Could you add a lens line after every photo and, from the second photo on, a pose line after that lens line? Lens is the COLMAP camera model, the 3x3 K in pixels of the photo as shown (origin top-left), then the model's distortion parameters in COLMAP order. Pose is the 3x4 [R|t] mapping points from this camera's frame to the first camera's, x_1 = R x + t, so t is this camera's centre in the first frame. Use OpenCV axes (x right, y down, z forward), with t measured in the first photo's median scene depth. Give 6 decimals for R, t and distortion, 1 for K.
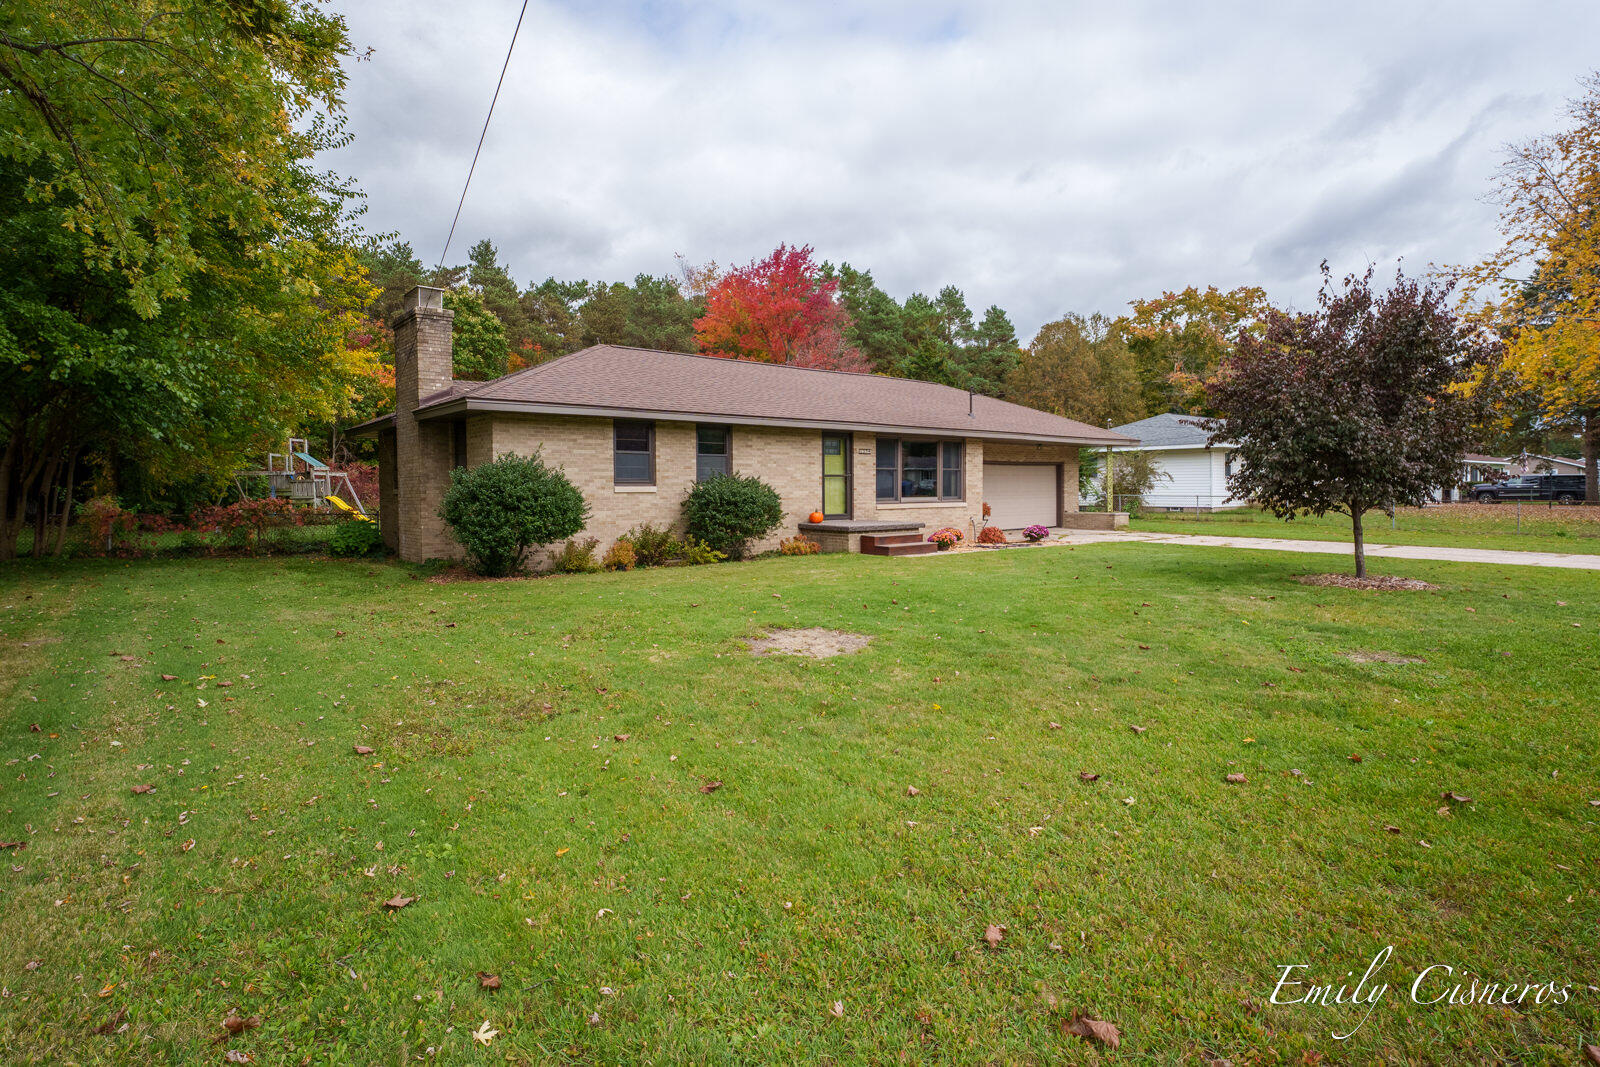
lens RADIAL K [[815.3, 0, 797.4], [0, 815.3, 527.1], [0, 0, 1]] dist [-0.003143, -0.000085]
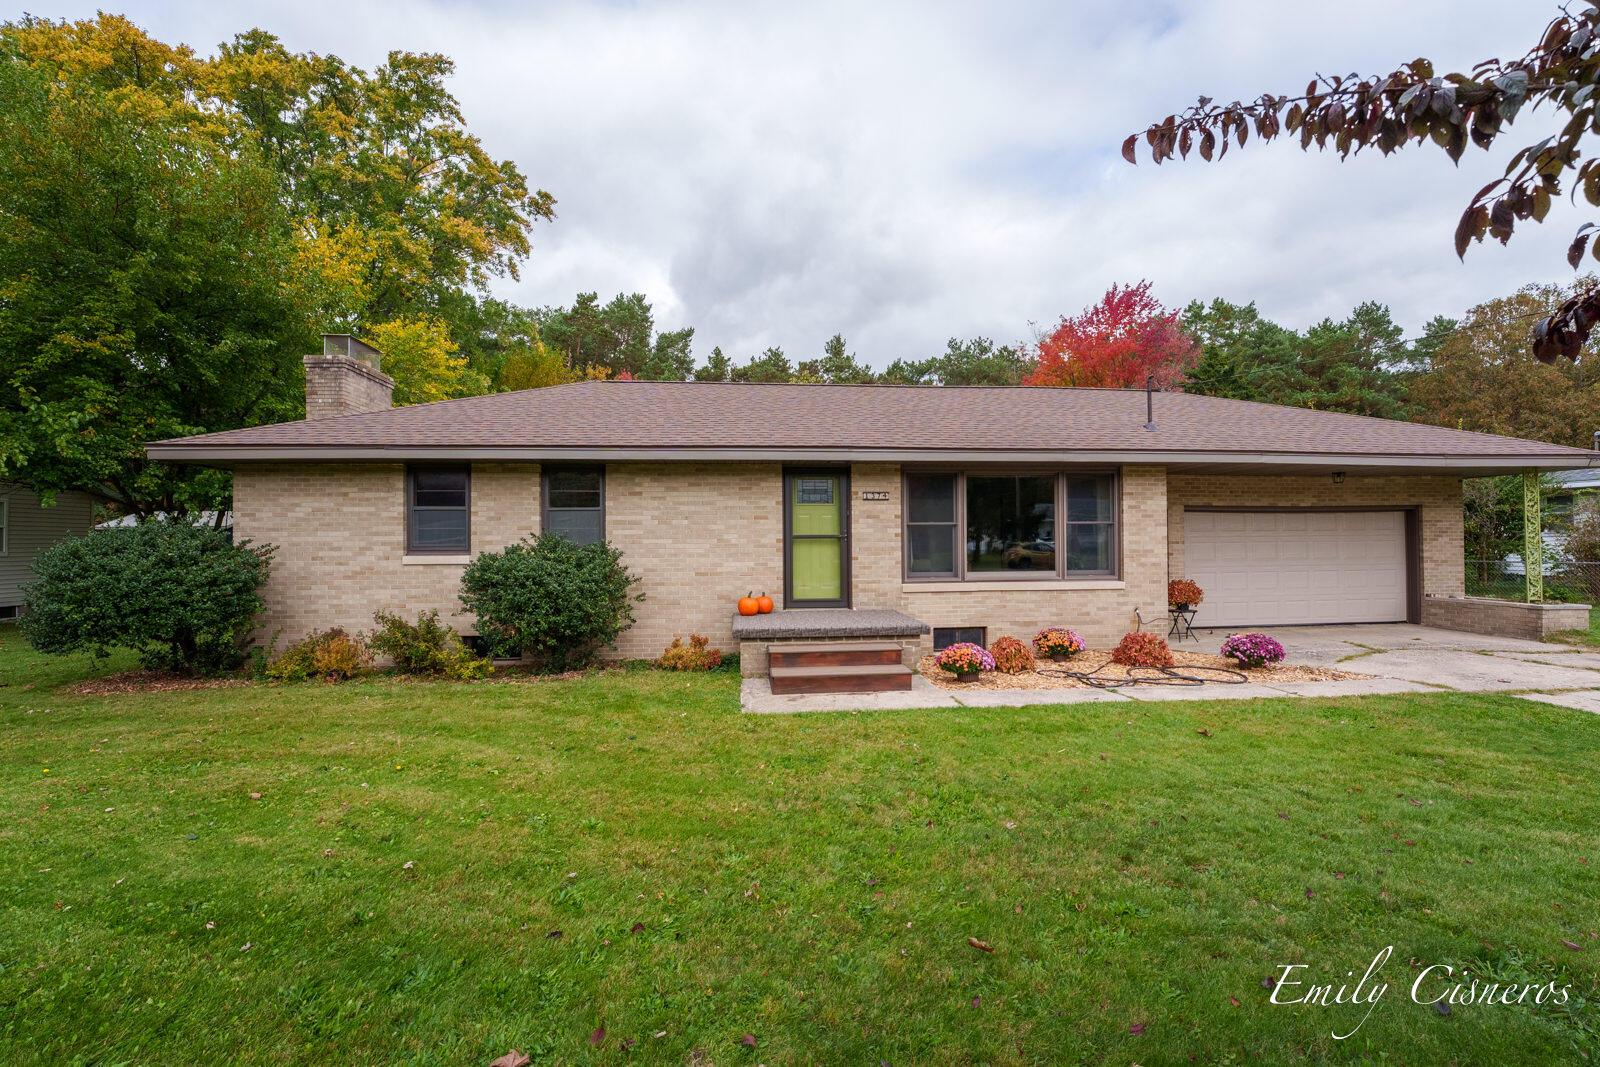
lens RADIAL K [[663.0, 0, 794.9], [0, 663.0, 534.9], [0, 0, 1]] dist [-0.025599, 0.000188]
pose [[0.827331, -0.007618, -0.561663, 0.280416], [-0.024807, 0.998437, -0.050084, -0.034545], [0.561167, 0.055369, 0.825849, 0.513807]]
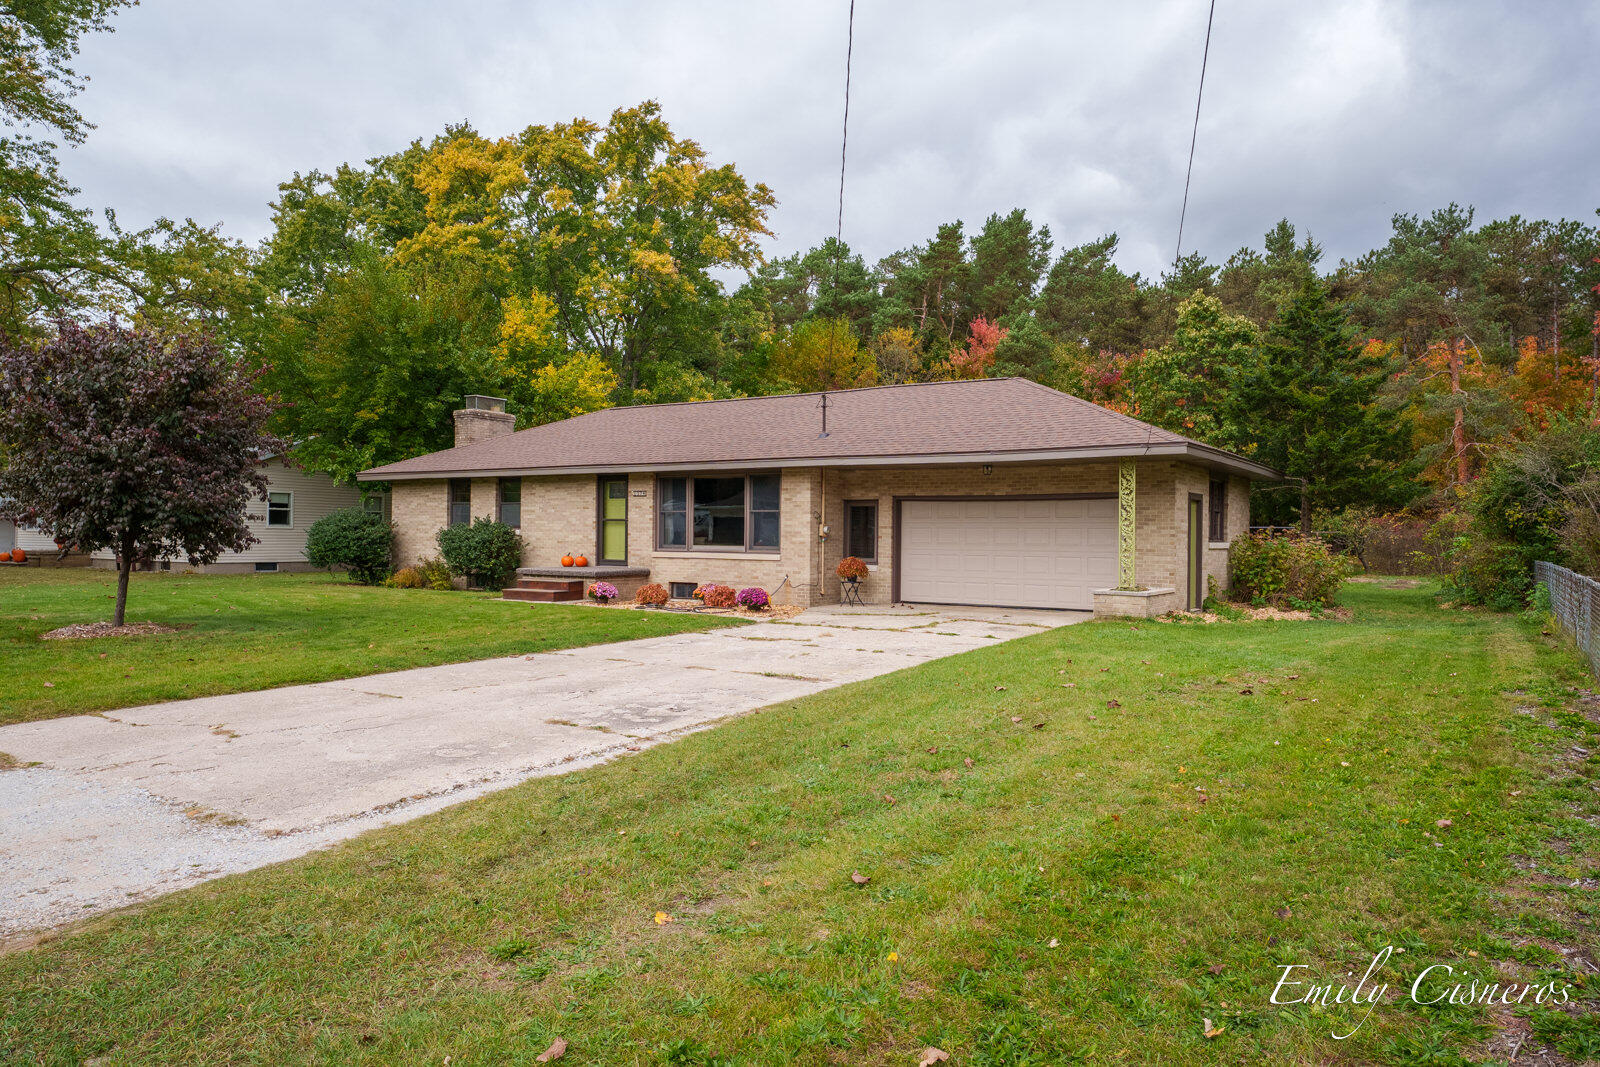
lens RADIAL K [[1011.4, 0, 806.0], [0, 1011.4, 537.6], [0, 0, 1]] dist [0.028558, 0.000091]
pose [[0.310091, 0.012405, -0.950626, 1.123224], [-0.056817, 0.998369, -0.005505, -0.043145], [0.949007, 0.055719, 0.310290, 0.751968]]
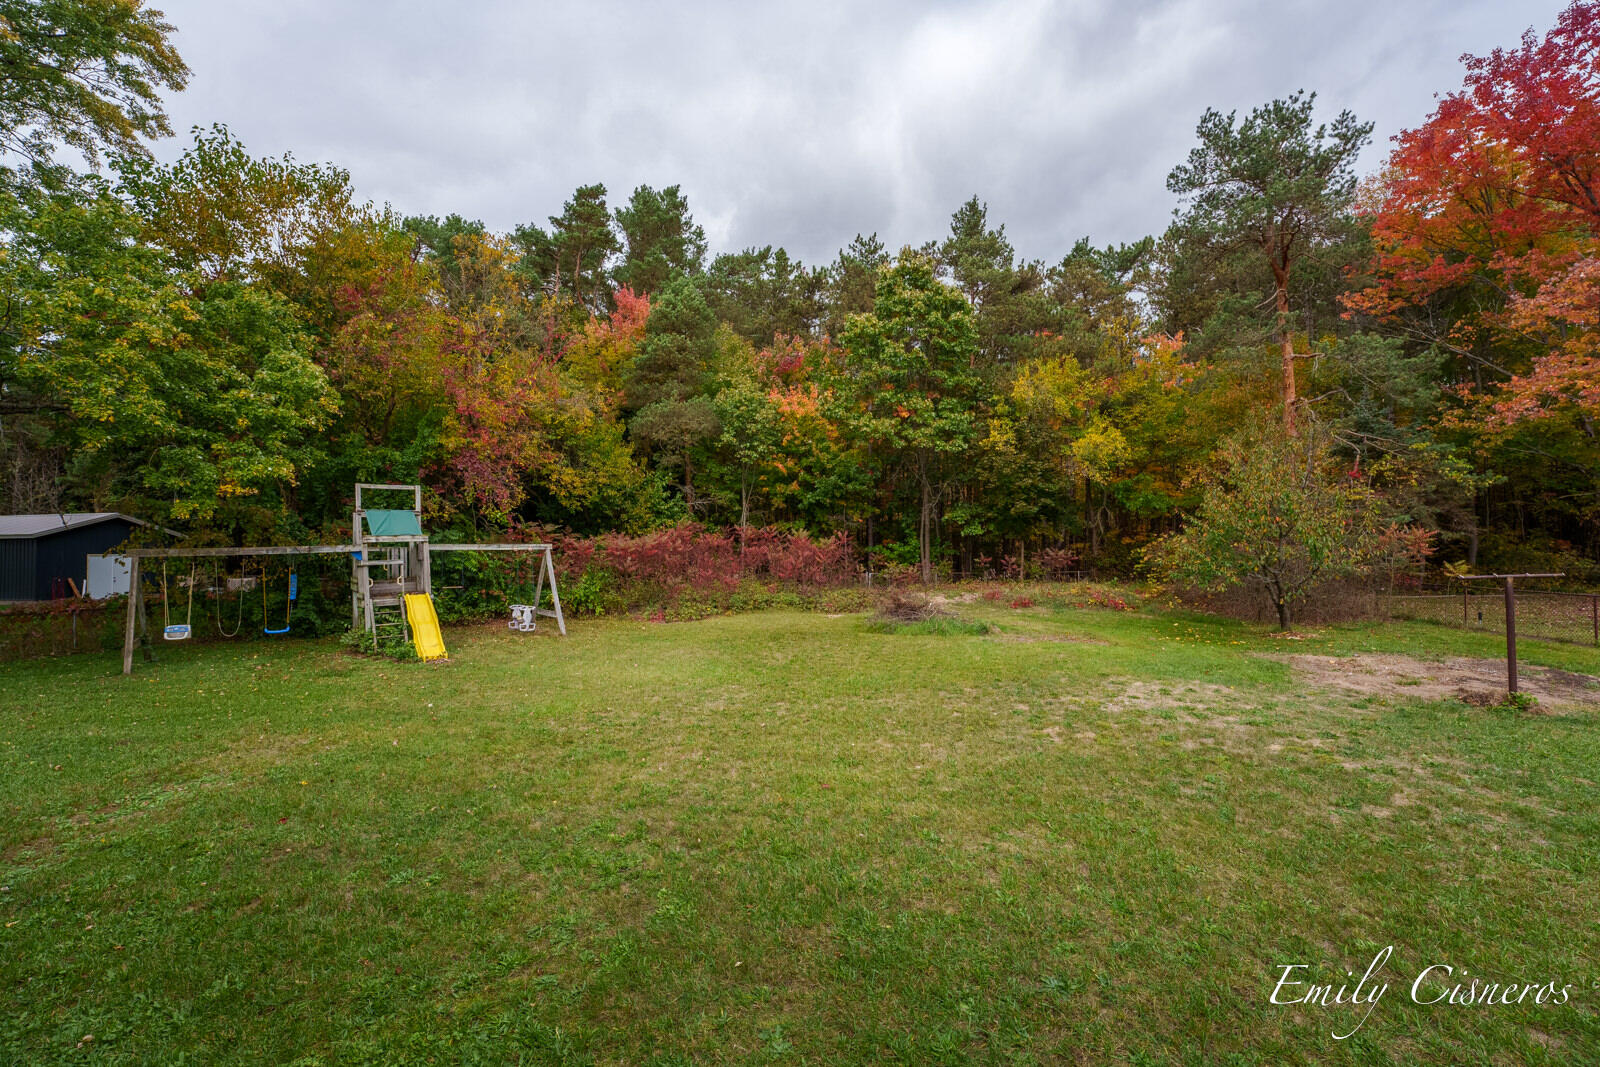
lens RADIAL K [[663.0, 0, 798.5], [0, 663.0, 530.8], [0, 0, 1]] dist [-0.025599, 0.000188]
pose [[0.658377, -0.015709, -0.752525, -0.173753], [-0.035350, 0.998034, -0.051761, -0.100334], [0.751858, 0.060680, 0.656527, 1.468371]]
